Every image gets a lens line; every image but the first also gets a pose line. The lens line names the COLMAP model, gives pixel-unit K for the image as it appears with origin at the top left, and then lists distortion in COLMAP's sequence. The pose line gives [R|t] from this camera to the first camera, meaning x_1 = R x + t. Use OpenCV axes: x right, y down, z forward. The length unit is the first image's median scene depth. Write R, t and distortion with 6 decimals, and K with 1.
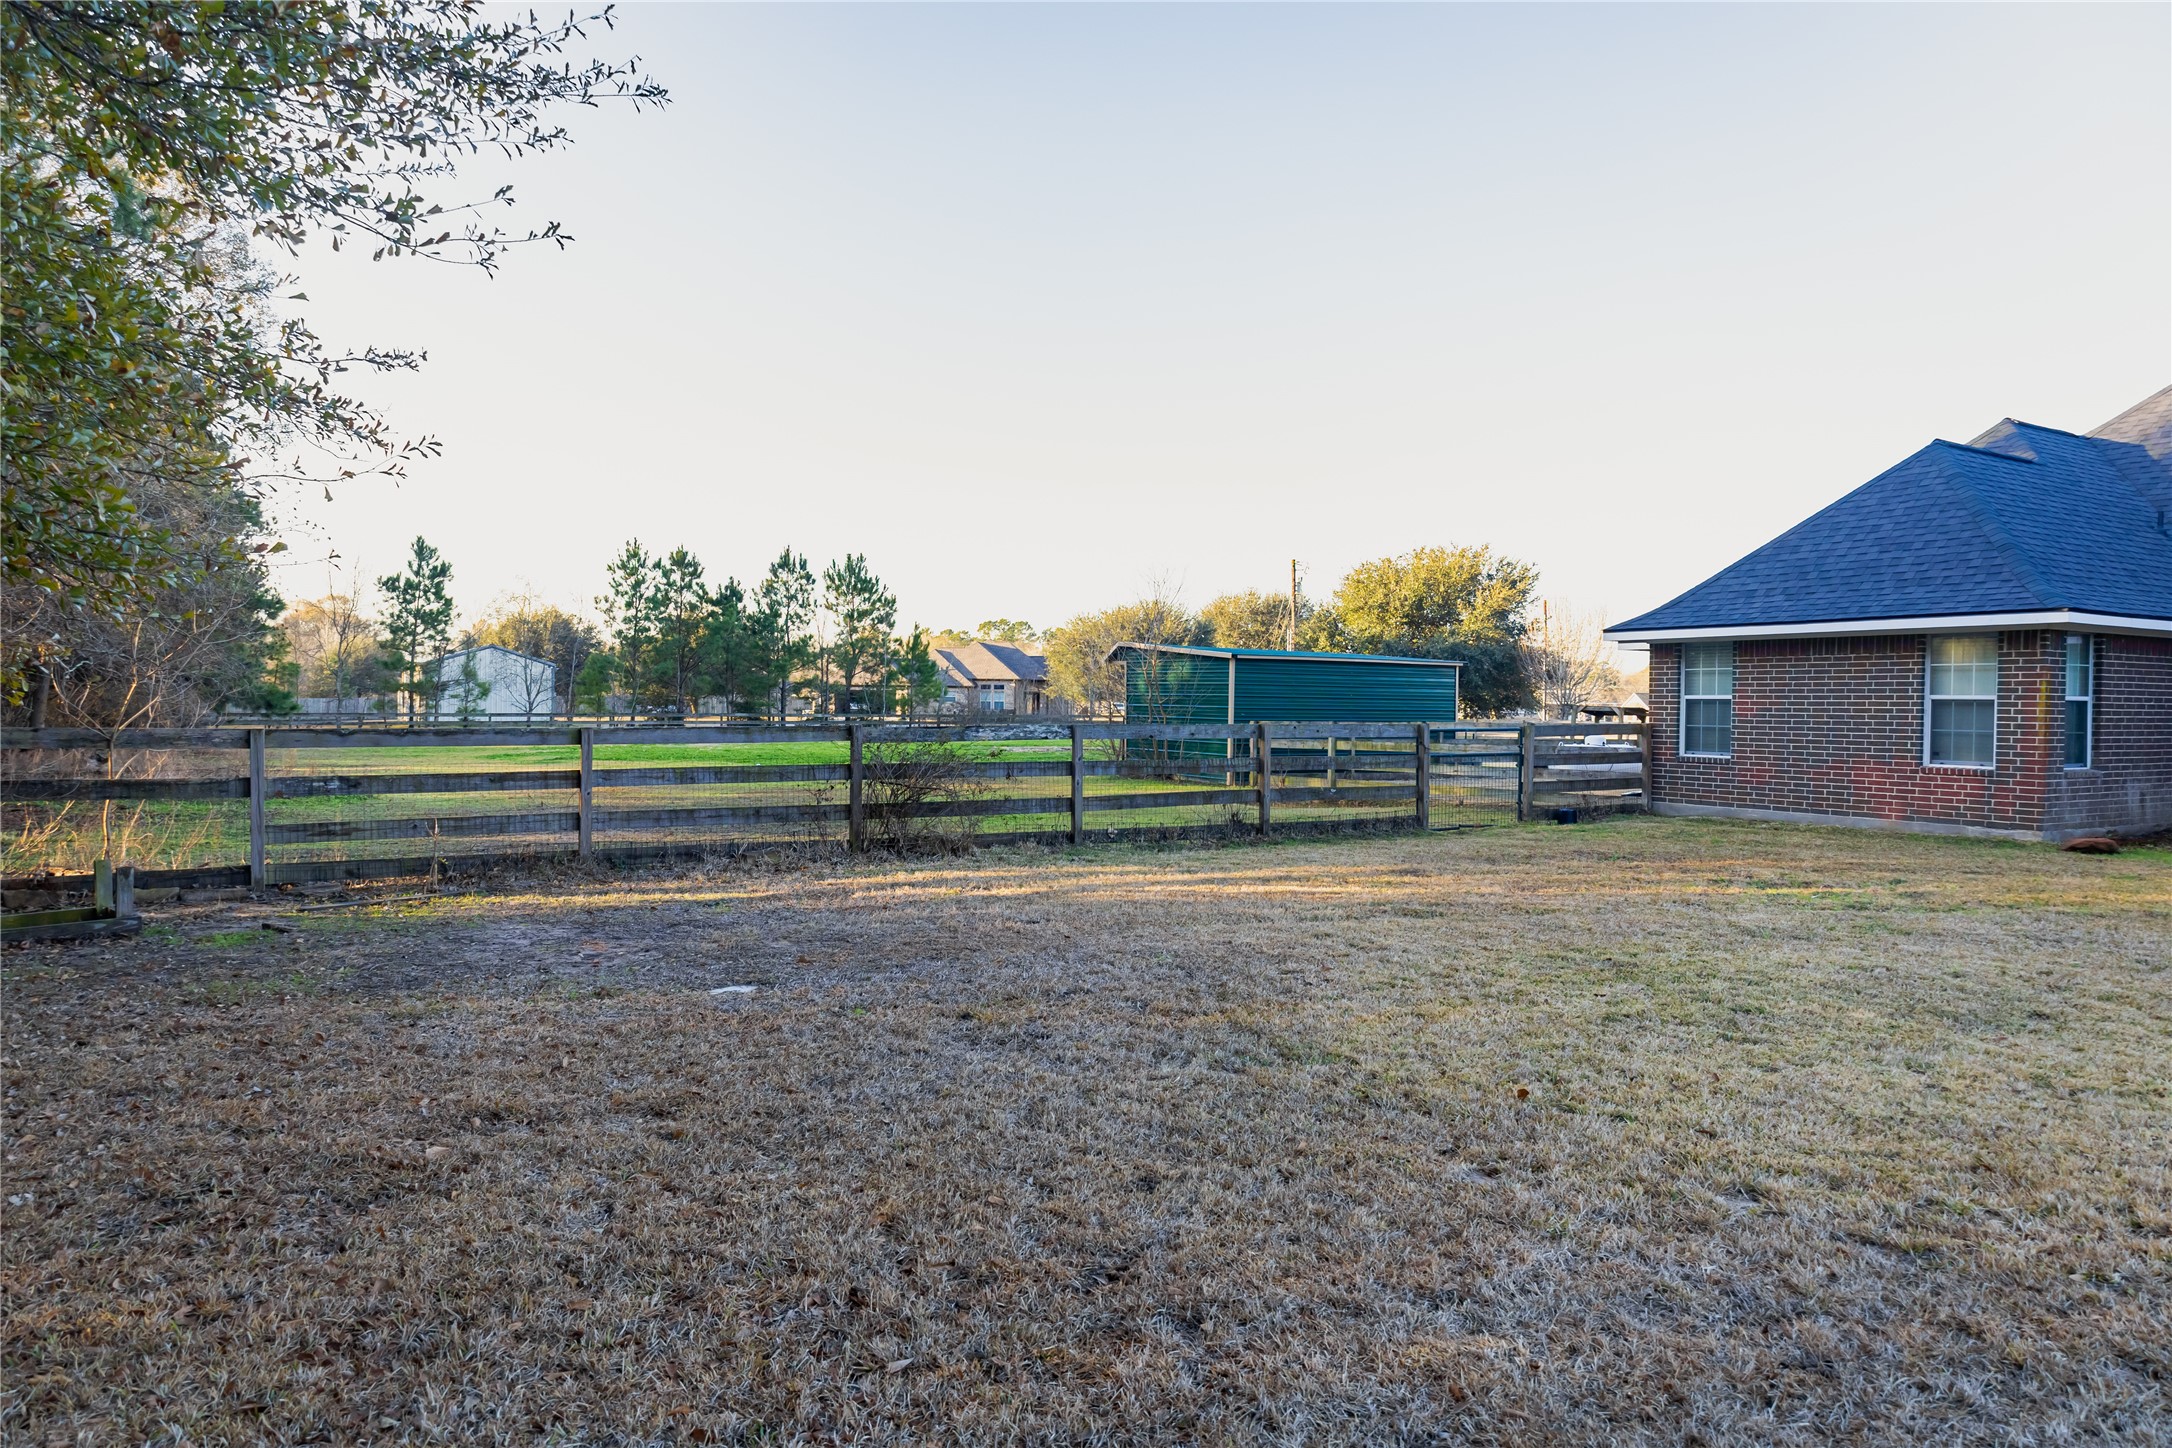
lens RADIAL K [[1444.4, 0, 1085.3], [0, 1444.4, 753.9], [0, 0, 1]] dist [0.025587, -0.002082]
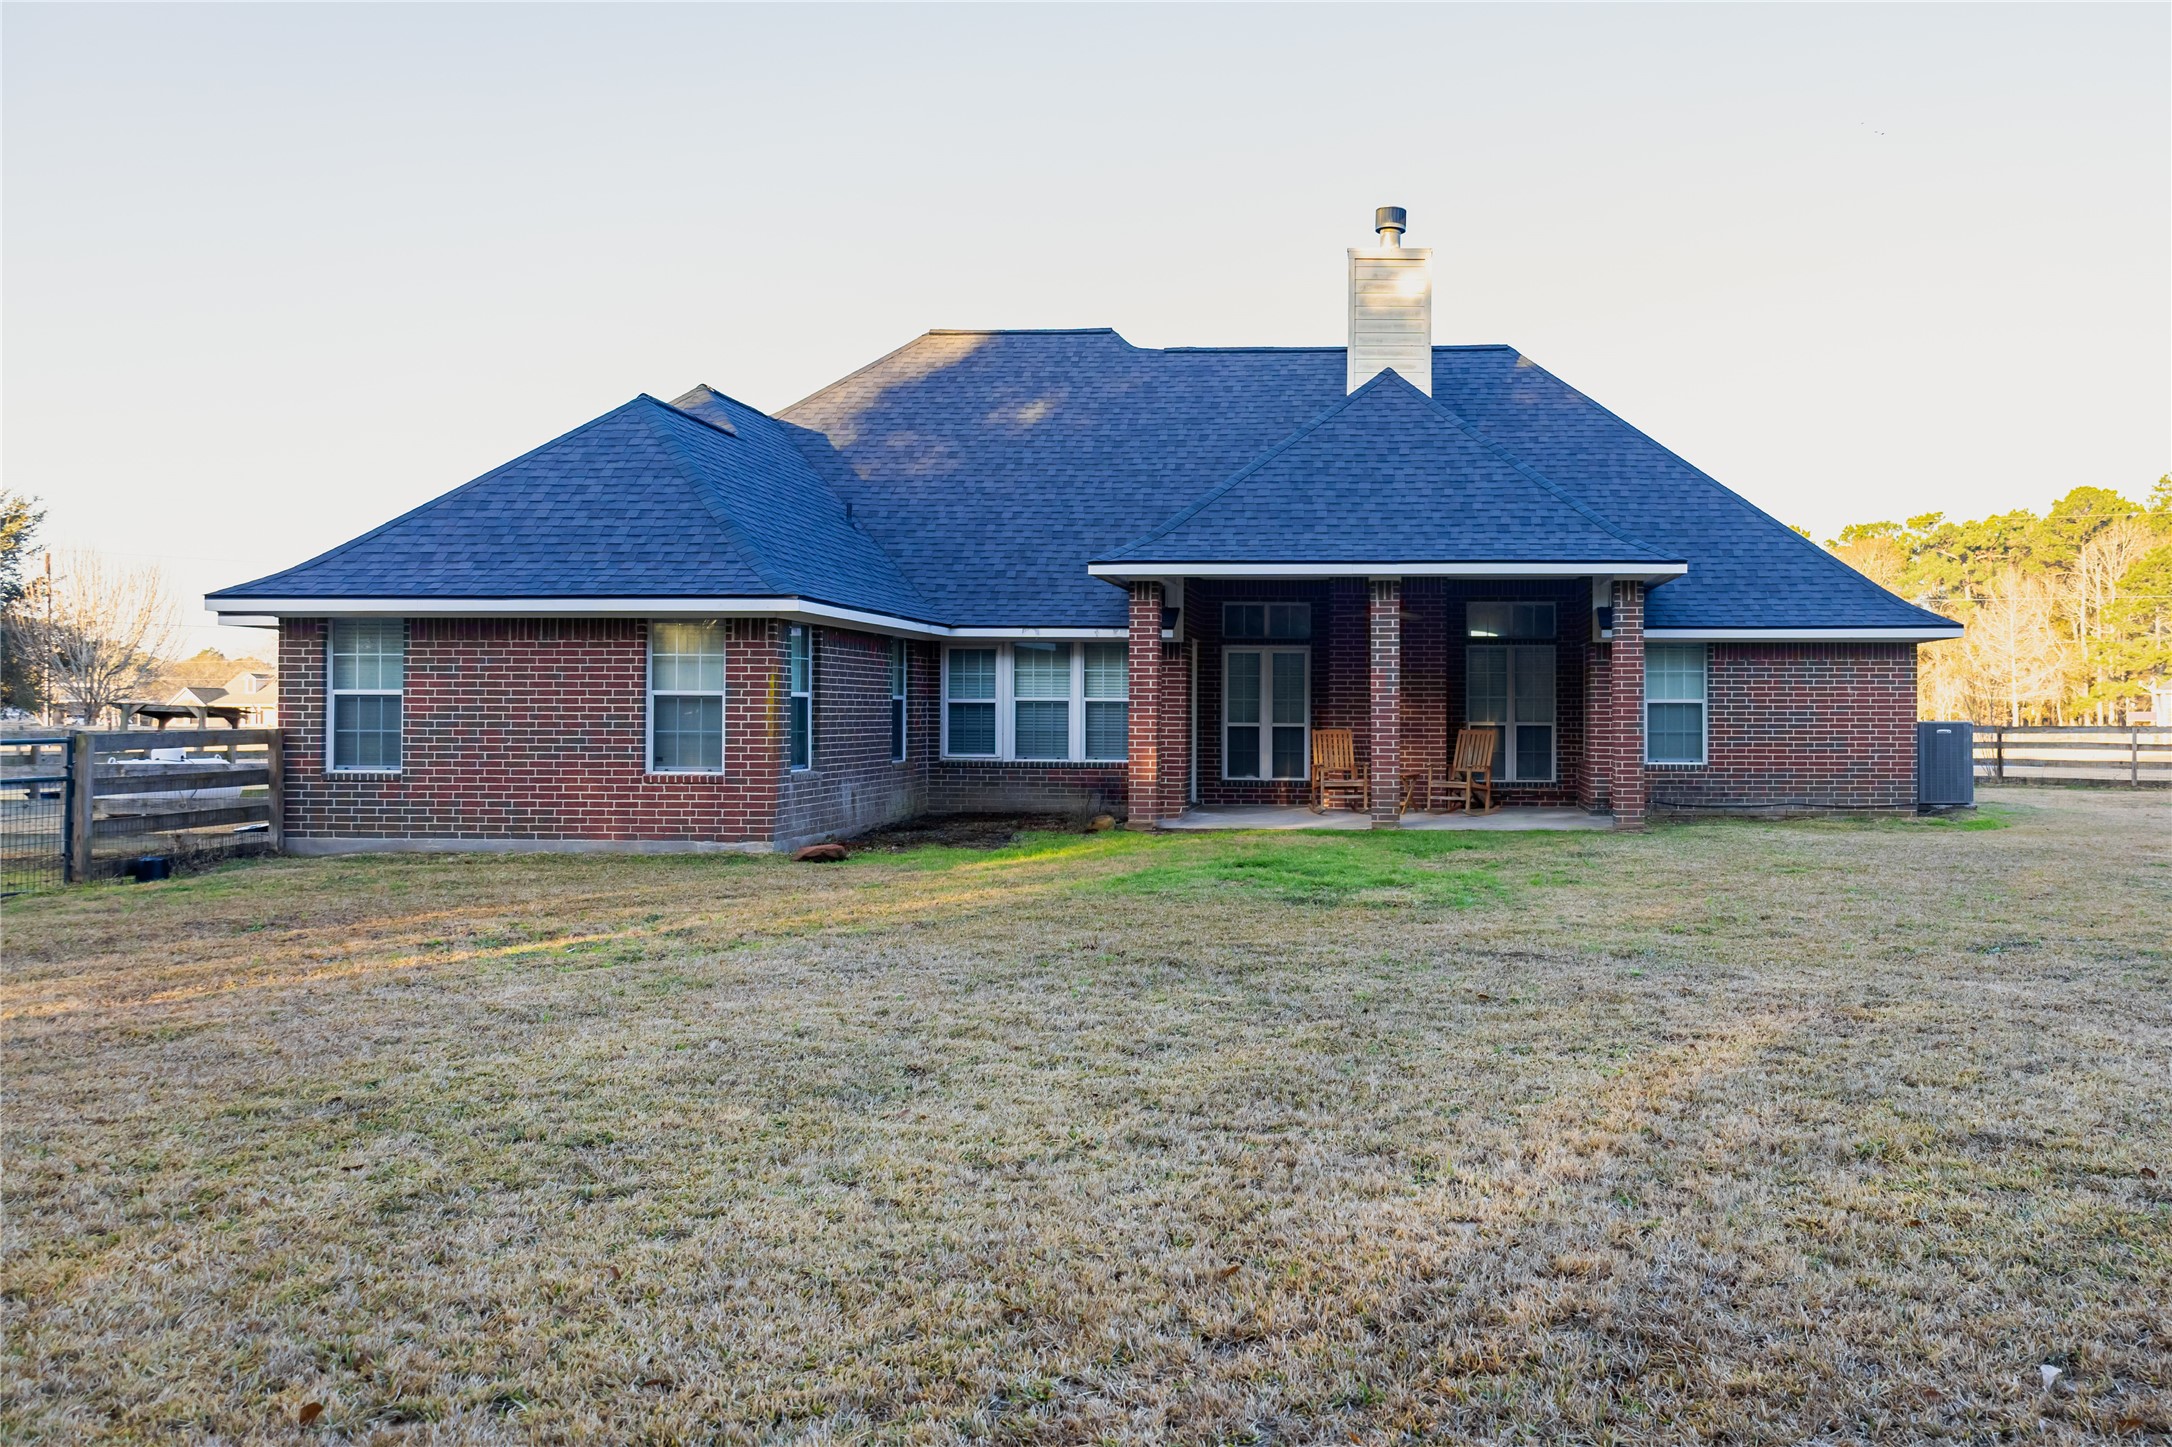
lens RADIAL K [[1600.0, 0, 1263.5], [0, 1600.0, 693.6], [0, 0, 1]] dist [0.002359, -0.001452]
pose [[0.552145, 0.001693, 0.833746, -0.001858], [0.031216, 0.999255, -0.022702, -0.006024], [-0.833164, 0.038561, 0.551681, 0.186224]]
